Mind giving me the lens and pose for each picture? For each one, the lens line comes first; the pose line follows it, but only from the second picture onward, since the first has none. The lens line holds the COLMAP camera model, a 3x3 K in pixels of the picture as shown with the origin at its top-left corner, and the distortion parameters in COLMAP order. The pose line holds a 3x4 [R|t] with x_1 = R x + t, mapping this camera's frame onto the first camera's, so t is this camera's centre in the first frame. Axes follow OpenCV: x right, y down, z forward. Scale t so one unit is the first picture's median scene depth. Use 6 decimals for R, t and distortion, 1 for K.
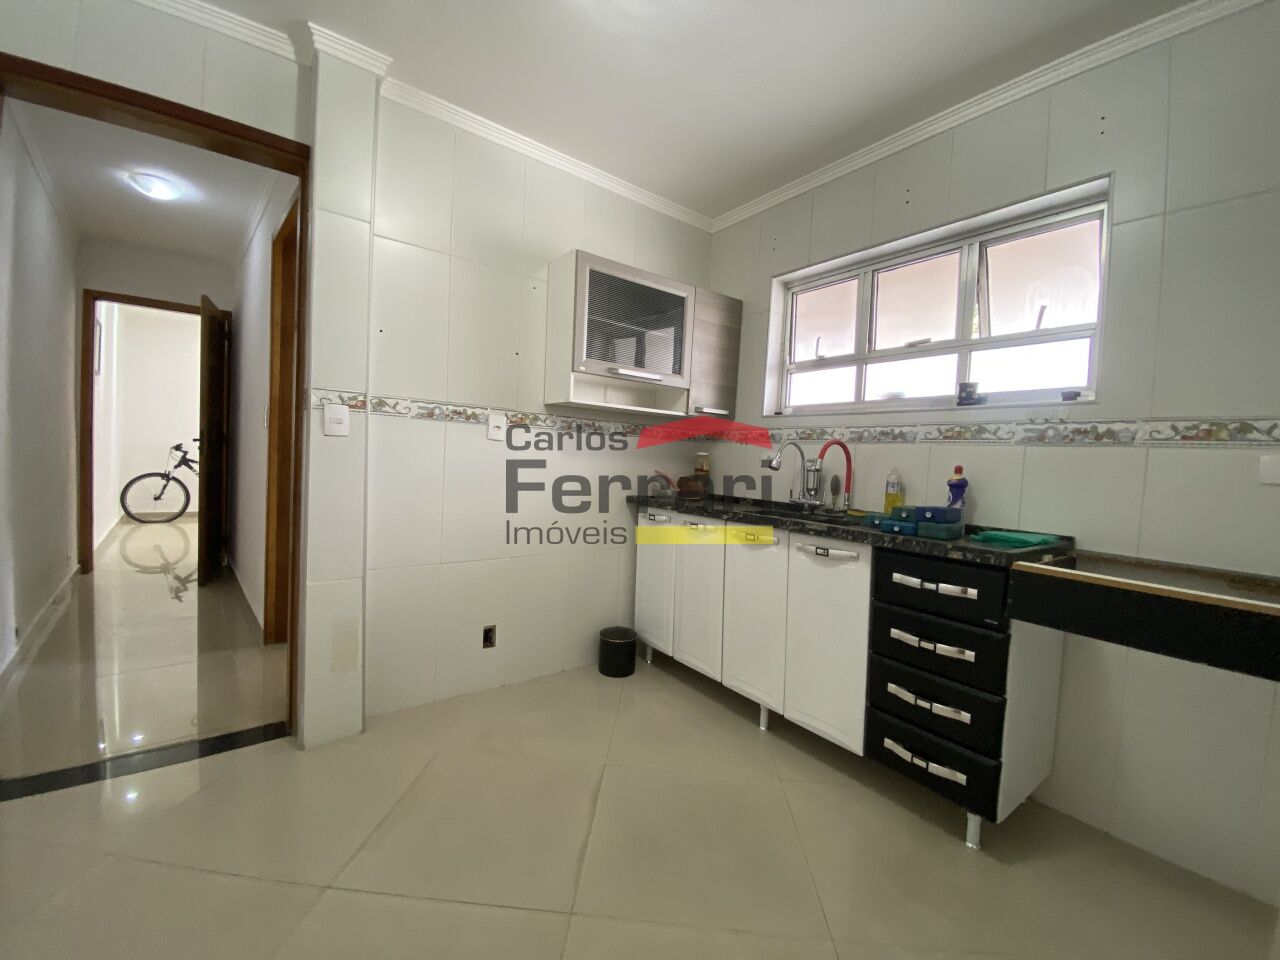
lens RADIAL K [[520.1, 0, 637.6], [0, 520.1, 477.7], [0, 0, 1]] dist [-0.000108, -0.011117]
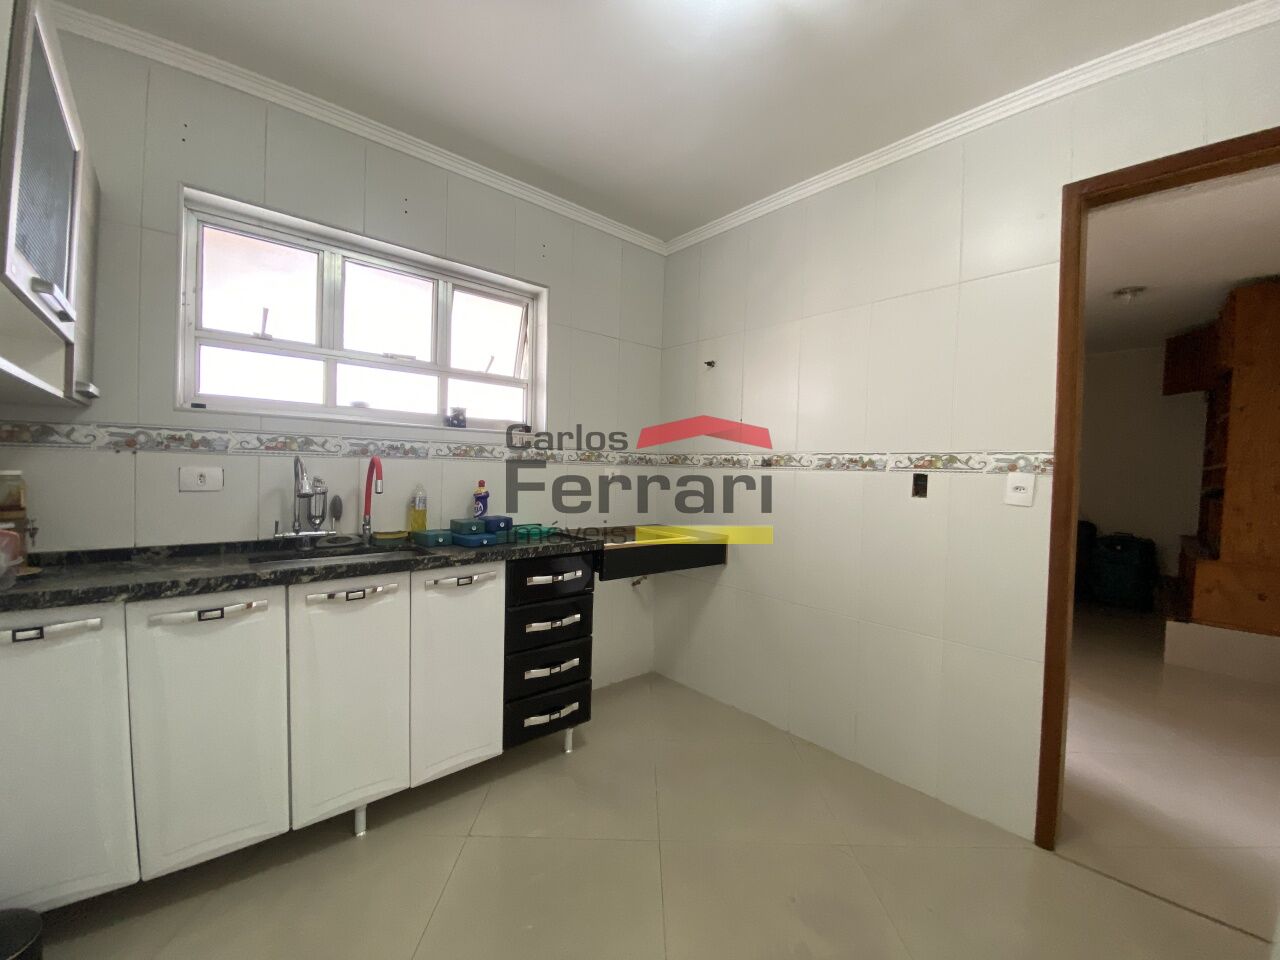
lens RADIAL K [[509.6, 0, 640.4], [0, 509.6, 508.9], [0, 0, 1]] dist [-0.044036, -0.000055]
pose [[-0.098236, -0.091628, 0.990936, -0.462938], [0.032709, 0.994917, 0.095238, -0.046212], [-0.994625, 0.041768, -0.094739, 0.631210]]
